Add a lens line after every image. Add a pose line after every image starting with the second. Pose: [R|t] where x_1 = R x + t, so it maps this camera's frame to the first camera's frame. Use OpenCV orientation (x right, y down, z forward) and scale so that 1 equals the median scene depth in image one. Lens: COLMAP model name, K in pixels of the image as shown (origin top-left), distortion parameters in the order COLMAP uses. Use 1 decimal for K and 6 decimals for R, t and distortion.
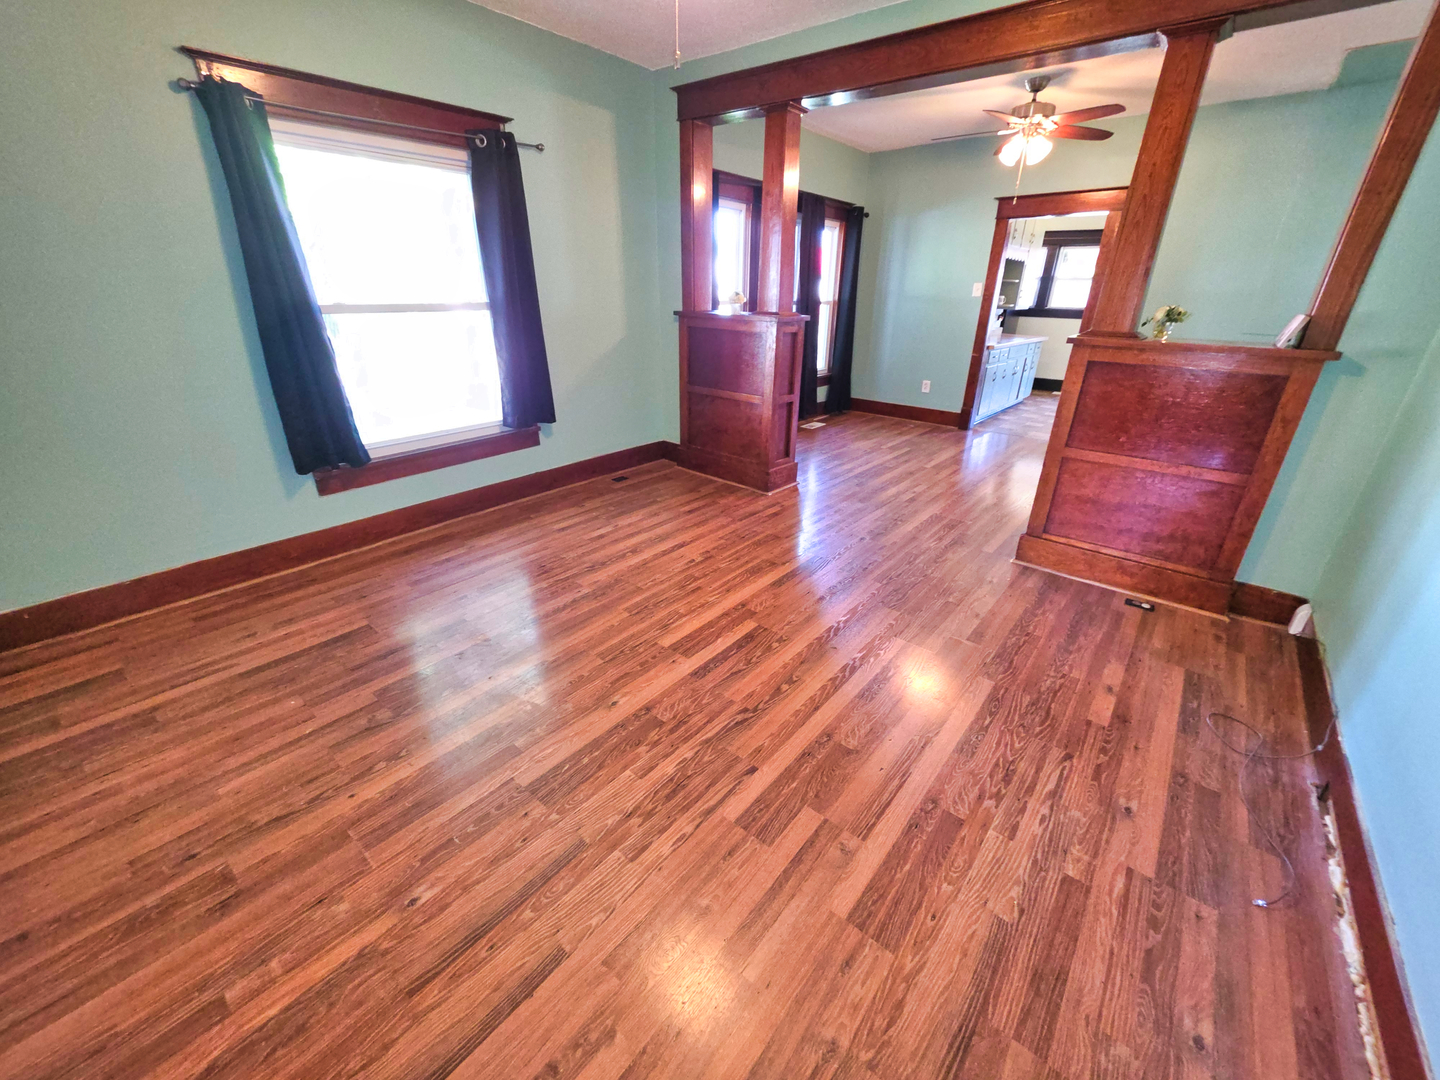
lens RADIAL K [[573.3, 0, 729.9], [0, 573.3, 540.1], [0, 0, 1]] dist [0.001326, -0.000316]
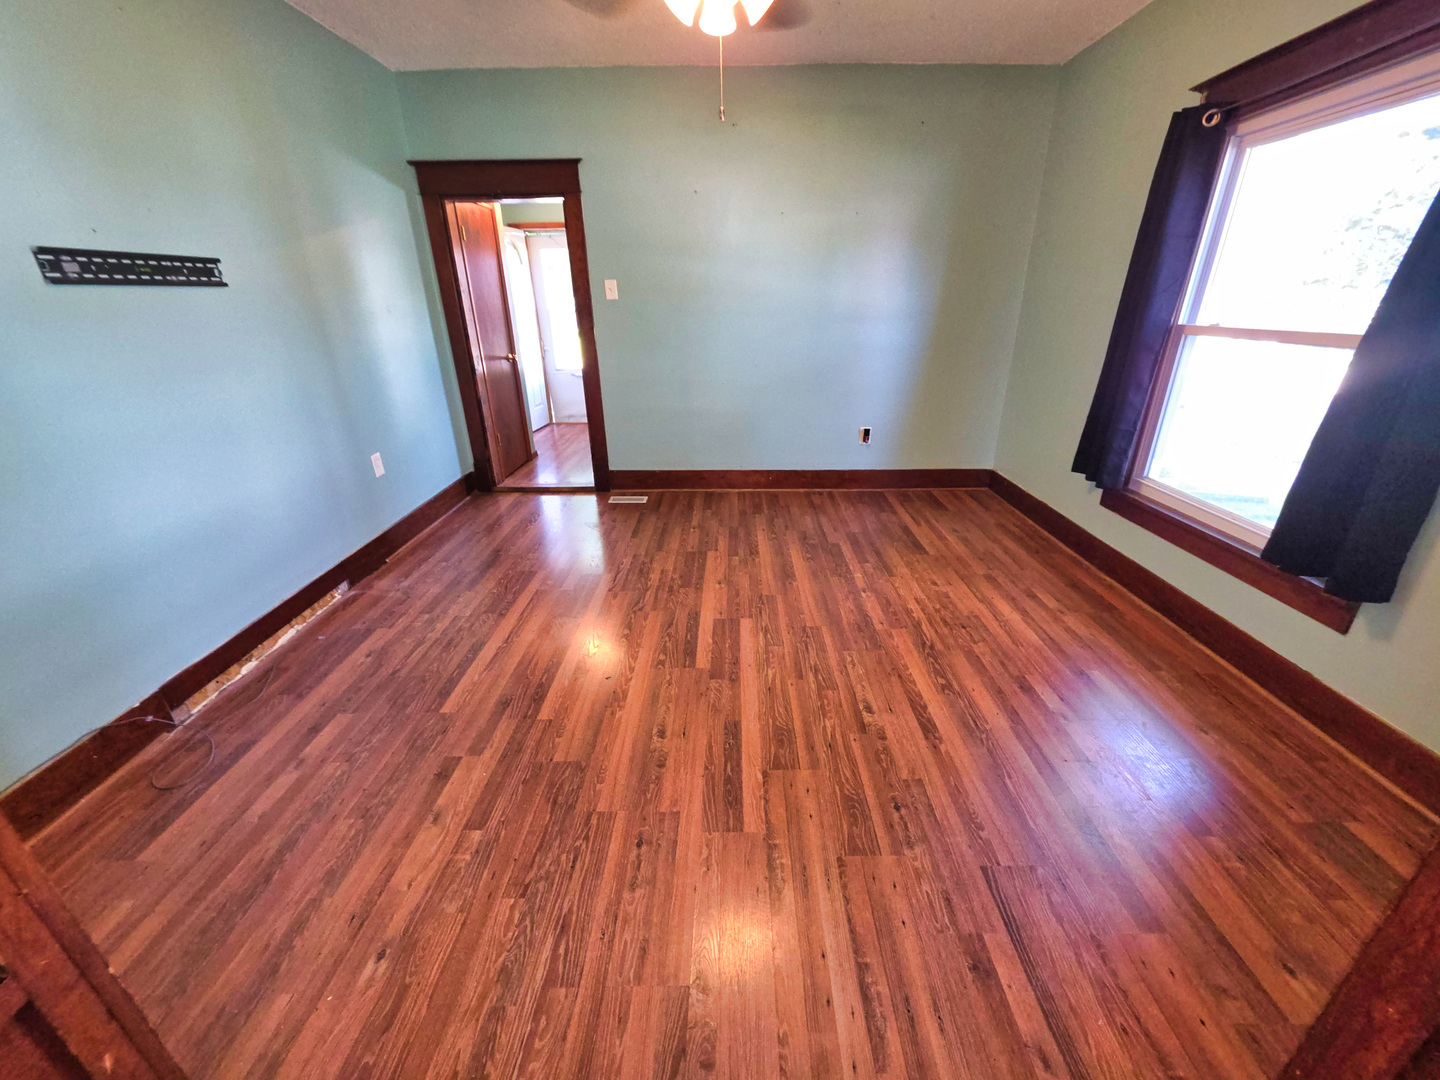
lens RADIAL K [[573.3, 0, 729.9], [0, 573.3, 540.1], [0, 0, 1]] dist [0.001326, -0.000316]
pose [[-0.778397, 0.240083, -0.580051, 0.471360], [-0.254104, 0.724411, 0.640827, -0.580517], [0.574047, 0.646211, -0.502873, 1.302239]]
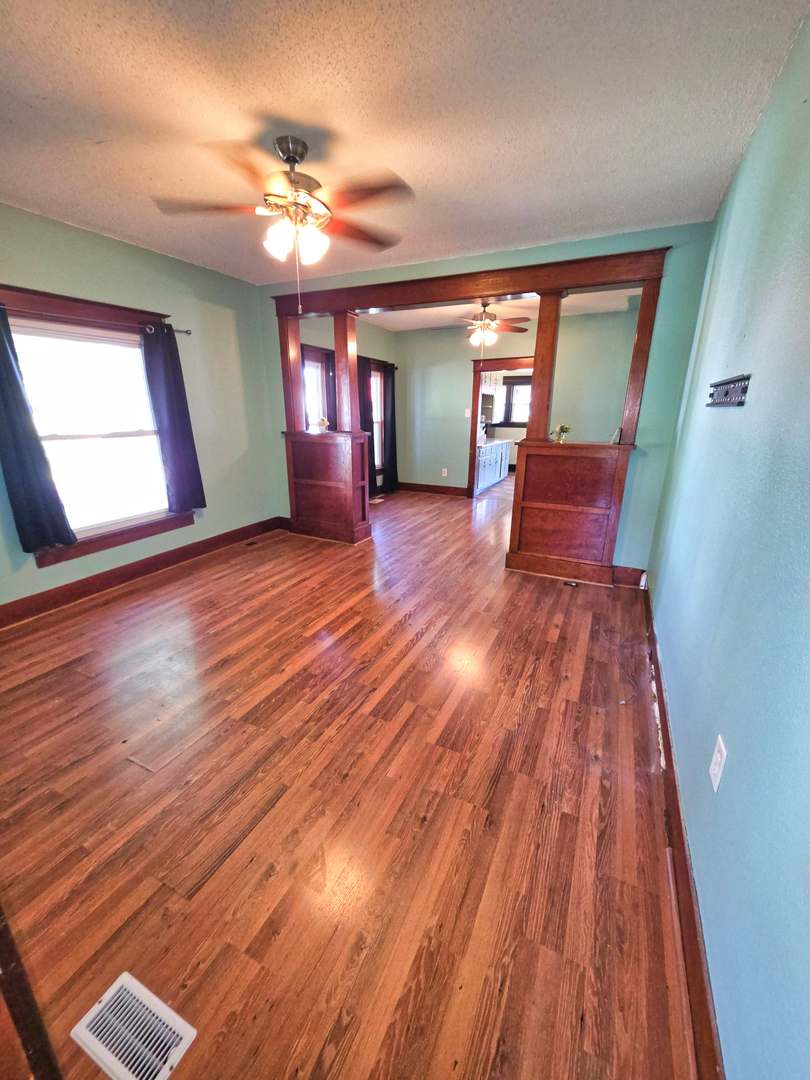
lens RADIAL K [[428.9, 0, 406.2], [0, 428.9, 547.4], [0, 0, 1]] dist [0.000789, -0.000186]
pose [[0.972573, -0.083994, 0.216904, -0.074517], [0.105280, 0.990497, -0.088503, 0.065569], [-0.207409, 0.108911, 0.972173, -0.224885]]
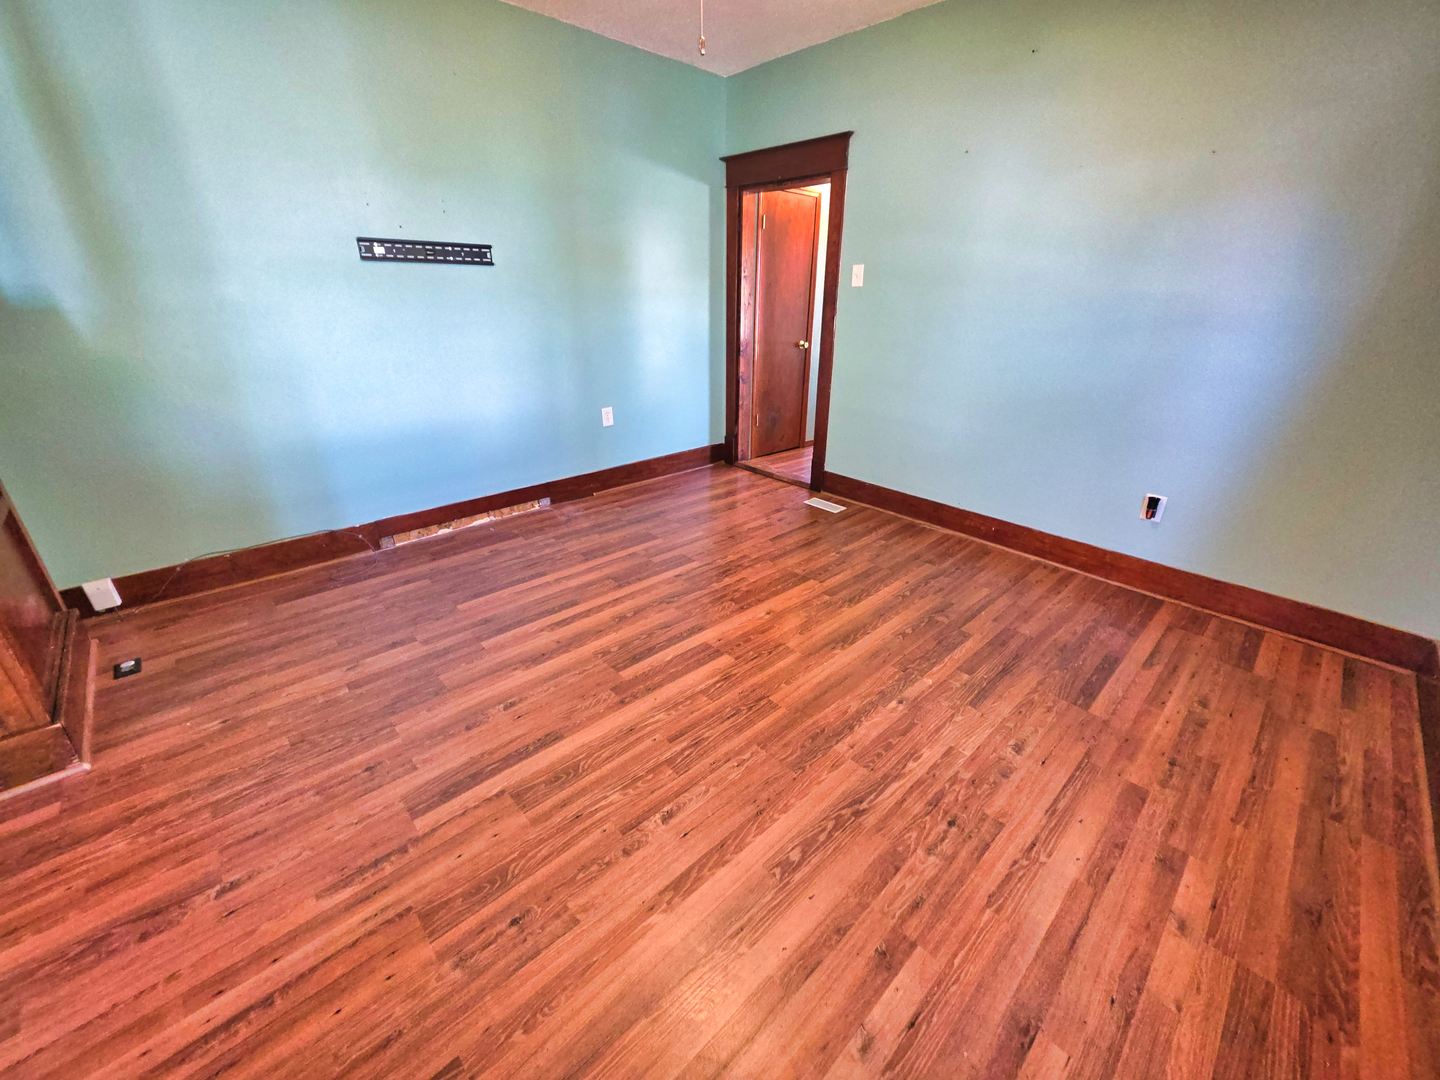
lens RADIAL K [[573.3, 0, 729.9], [0, 573.3, 540.1], [0, 0, 1]] dist [0.001326, -0.000316]
pose [[-0.992088, -0.076965, 0.099183, -0.178308], [0.020557, 0.679784, 0.733125, -0.589690], [-0.123849, 0.729363, -0.672823, 1.350464]]
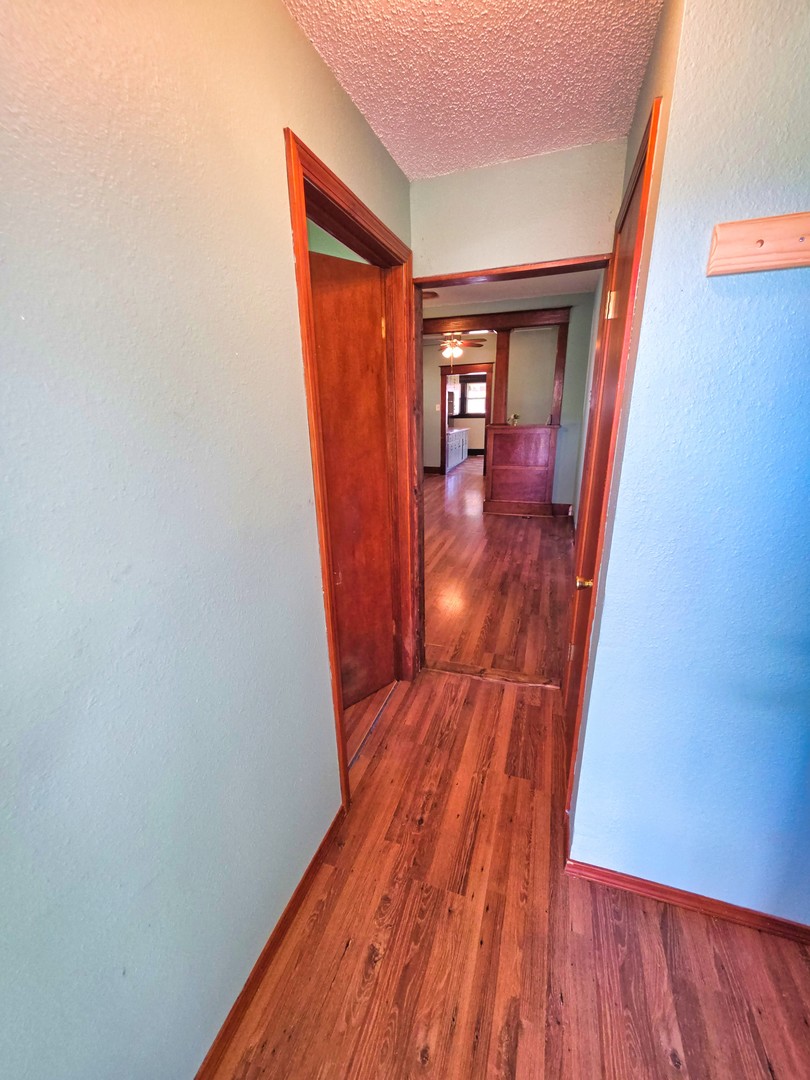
lens RADIAL K [[428.9, 0, 406.2], [0, 428.9, 547.4], [0, 0, 1]] dist [0.000789, -0.000186]
pose [[0.934312, -0.152271, 0.322295, -0.544430], [0.180825, 0.981659, -0.060404, 0.286515], [-0.307186, 0.114716, 0.944710, -0.798537]]
